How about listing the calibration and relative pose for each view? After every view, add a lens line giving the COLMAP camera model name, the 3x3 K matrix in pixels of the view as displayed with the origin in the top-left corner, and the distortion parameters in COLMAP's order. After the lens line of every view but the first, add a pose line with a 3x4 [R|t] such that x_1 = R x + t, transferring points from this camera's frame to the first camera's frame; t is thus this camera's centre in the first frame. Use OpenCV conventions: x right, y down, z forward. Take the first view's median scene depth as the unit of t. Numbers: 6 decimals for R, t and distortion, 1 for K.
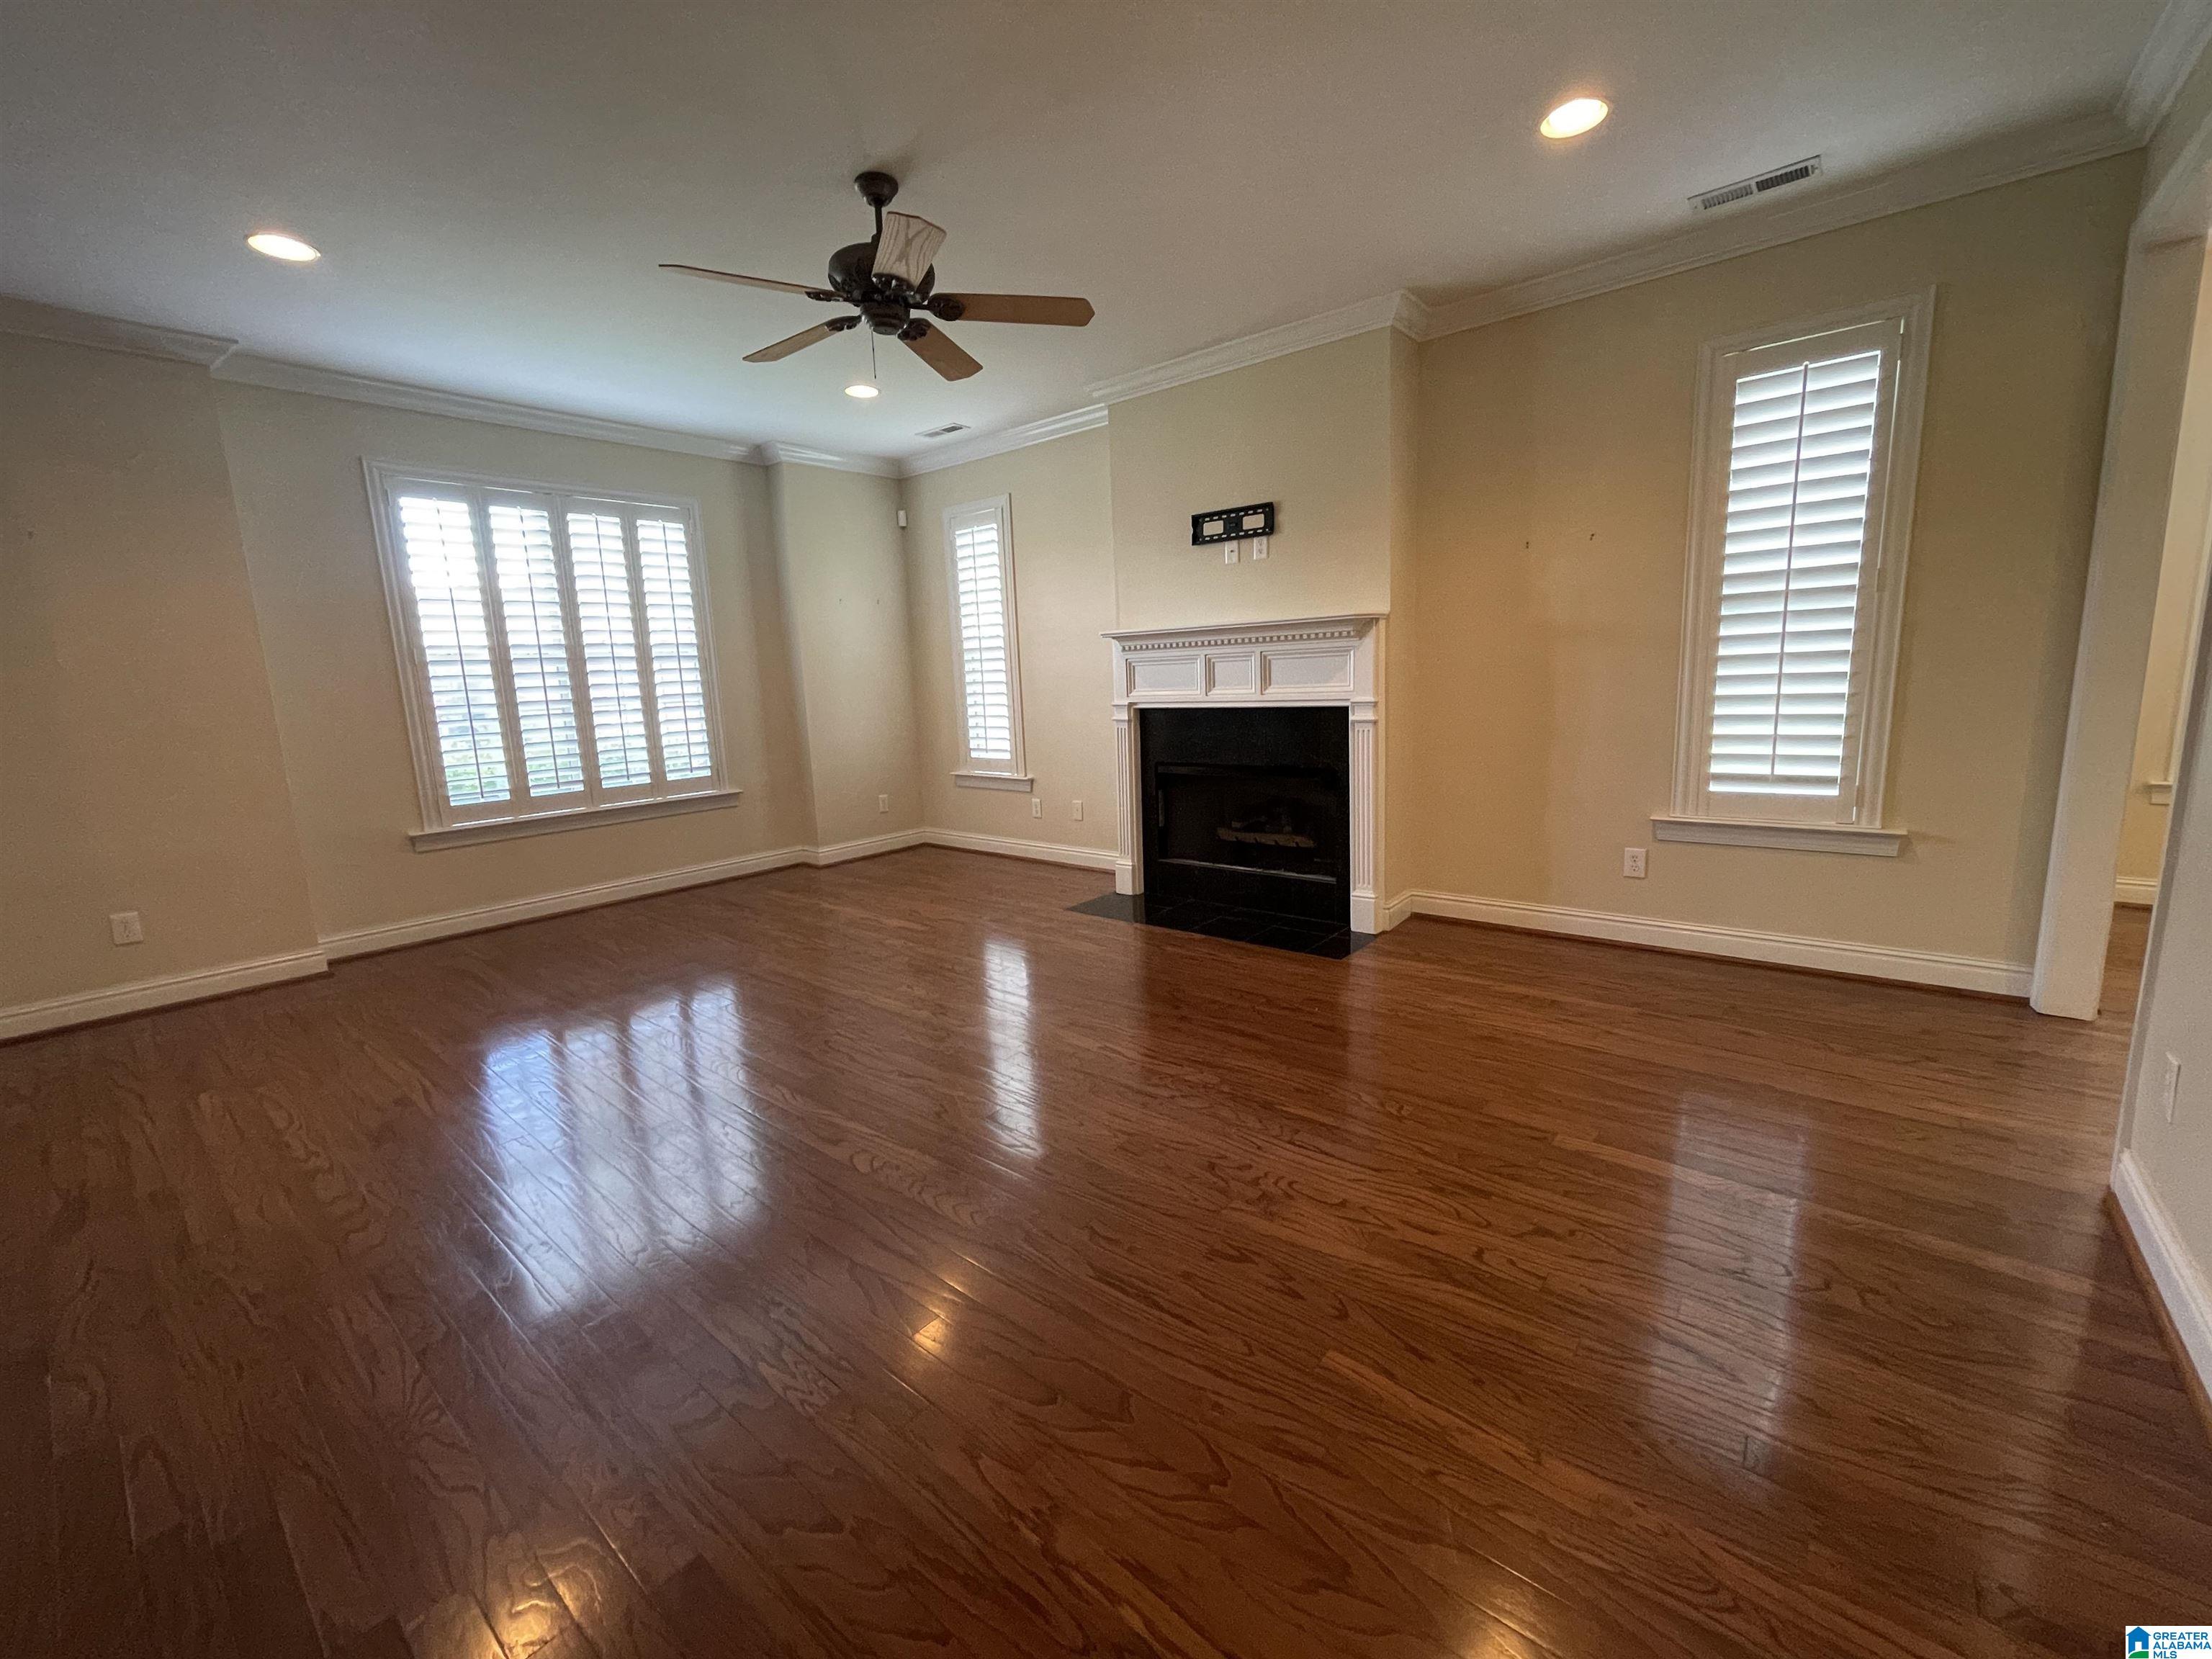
lens RADIAL K [[884.3, 0, 1095.4], [0, 884.3, 821.1], [0, 0, 1]] dist [-0.004910, 0.000381]
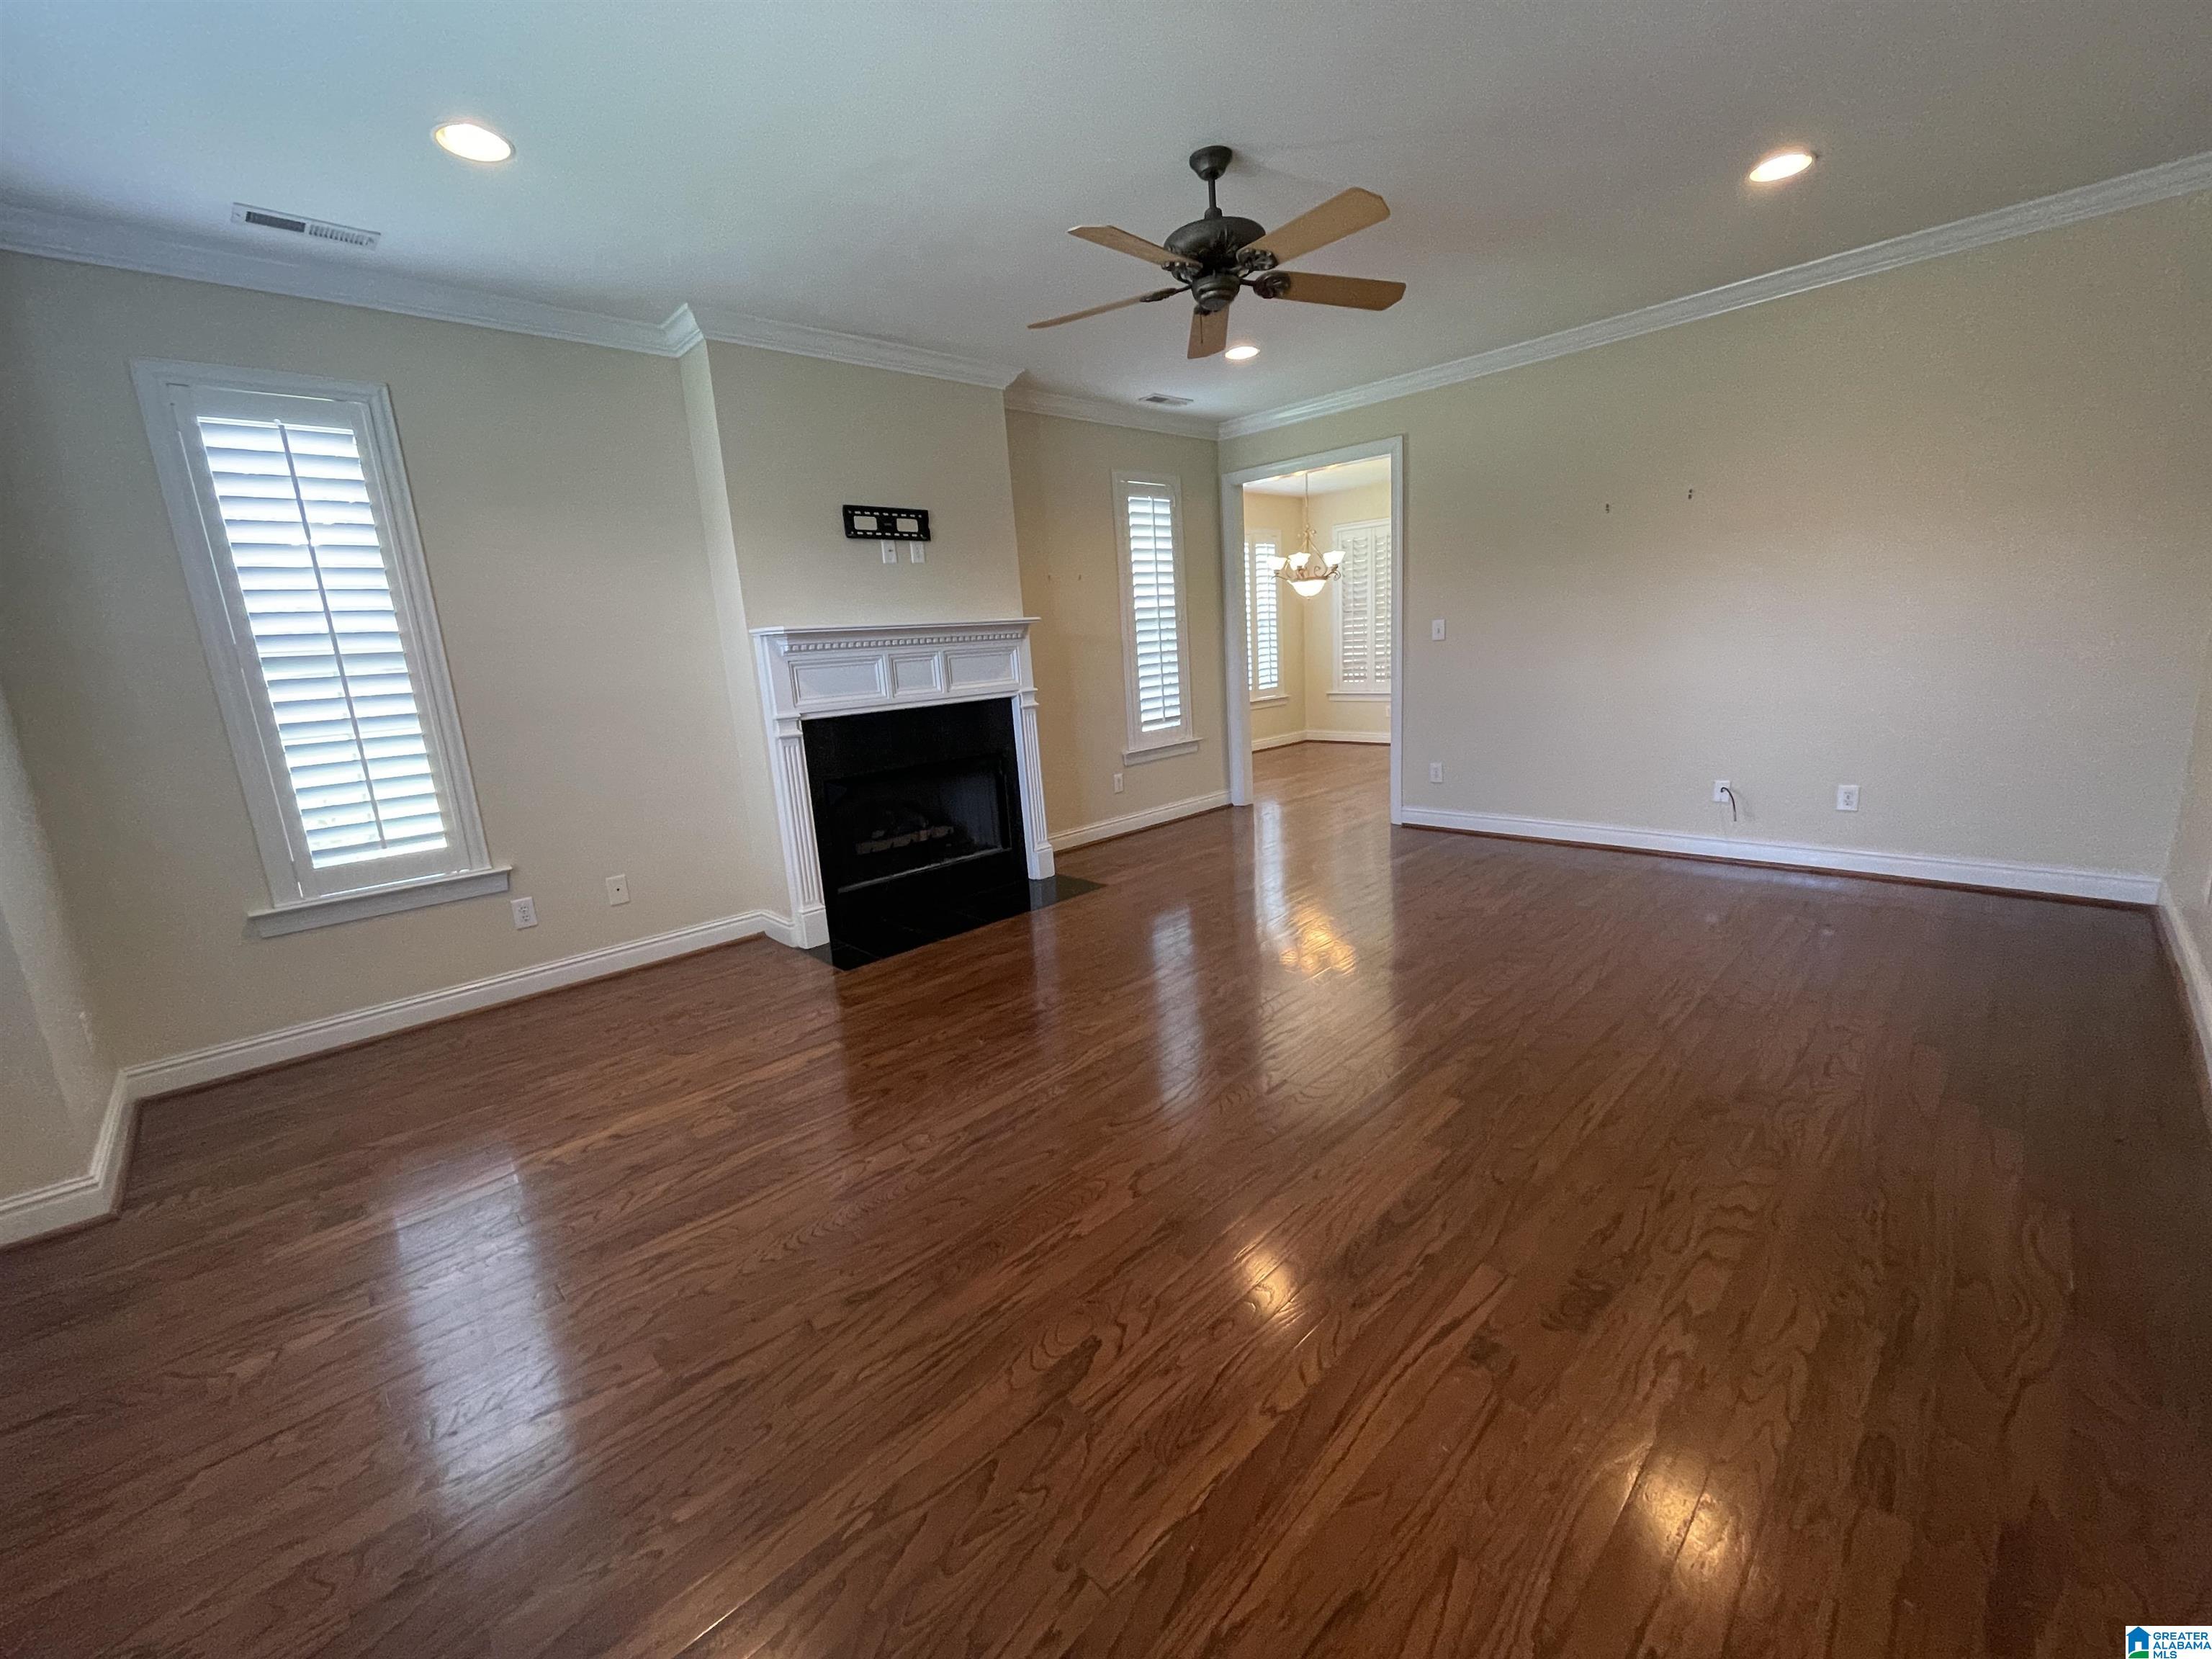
lens RADIAL K [[884.3, 0, 1095.4], [0, 884.3, 821.1], [0, 0, 1]] dist [-0.004910, 0.000381]
pose [[0.118640, -0.156135, 0.980585, -0.828871], [0.233441, 0.964265, 0.125293, -0.082604], [-0.965106, 0.214044, 0.150849, 0.686896]]
